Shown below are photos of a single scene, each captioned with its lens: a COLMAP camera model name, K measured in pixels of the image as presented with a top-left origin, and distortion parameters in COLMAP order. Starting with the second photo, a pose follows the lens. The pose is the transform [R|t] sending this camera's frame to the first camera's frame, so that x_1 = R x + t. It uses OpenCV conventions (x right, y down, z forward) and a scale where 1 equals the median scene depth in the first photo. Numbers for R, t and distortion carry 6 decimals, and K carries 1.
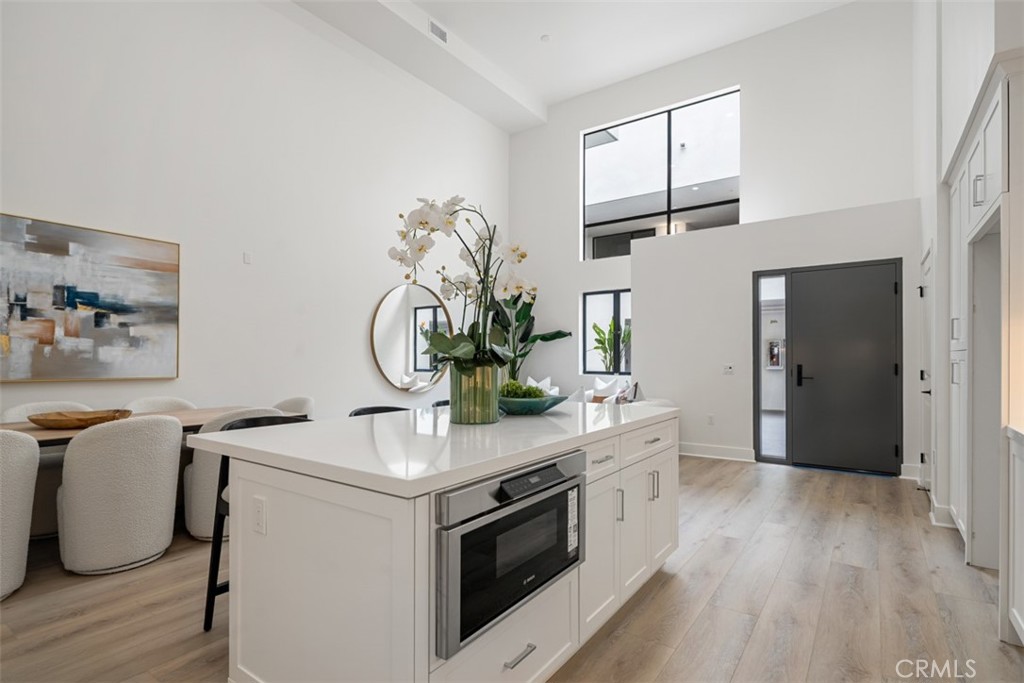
lens RADIAL K [[490.5, 0, 517.9], [0, 490.5, 354.6], [0, 0, 1]] dist [0.004550, 0.000735]
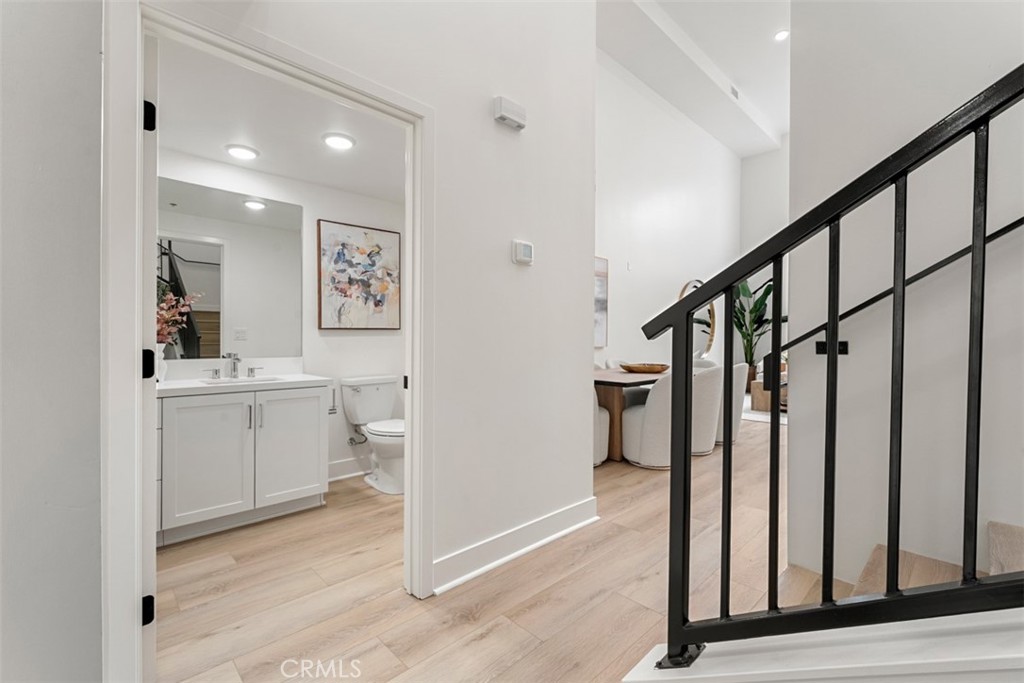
lens RADIAL K [[455.2, 0, 519.4], [0, 455.2, 344.2], [0, 0, 1]] dist [-0.002912, 0.000280]
pose [[0.985847, 0.007544, -0.167480, -0.467024], [-0.004710, 0.999839, 0.017317, 0.011082], [0.167583, -0.016283, 0.985723, -0.295204]]
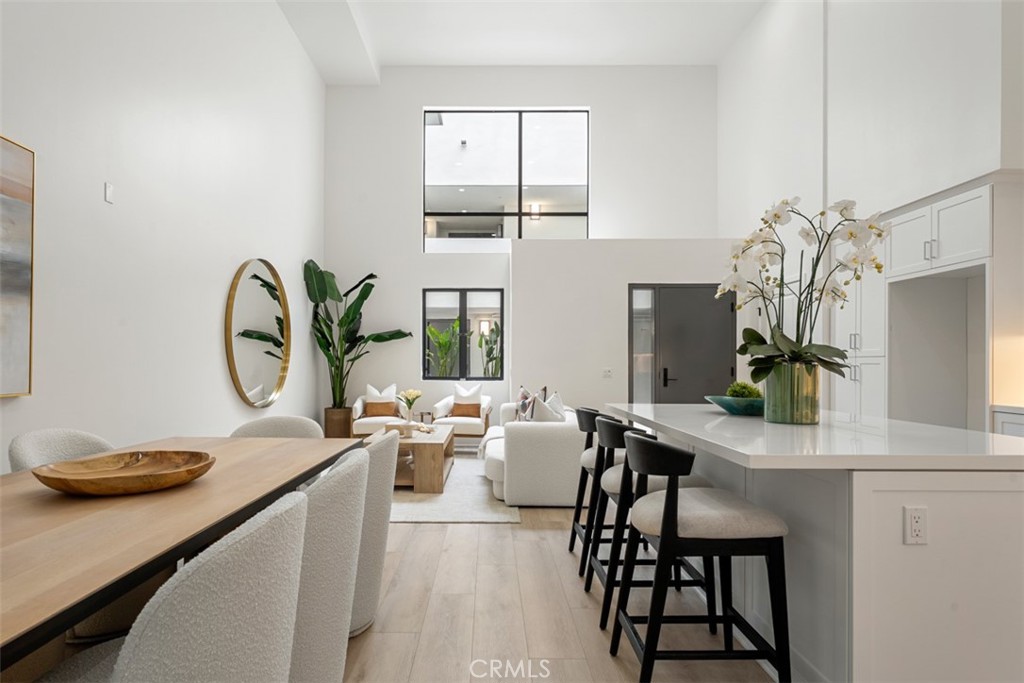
lens RADIAL K [[558.3, 0, 469.9], [0, 558.3, 352.3], [0, 0, 1]] dist [0.007815, 0.001323]
pose [[0.827768, 0.012576, 0.560930, -0.411269], [-0.005145, 0.999877, -0.014825, 0.004584], [-0.561047, 0.009386, 0.827731, 0.133007]]
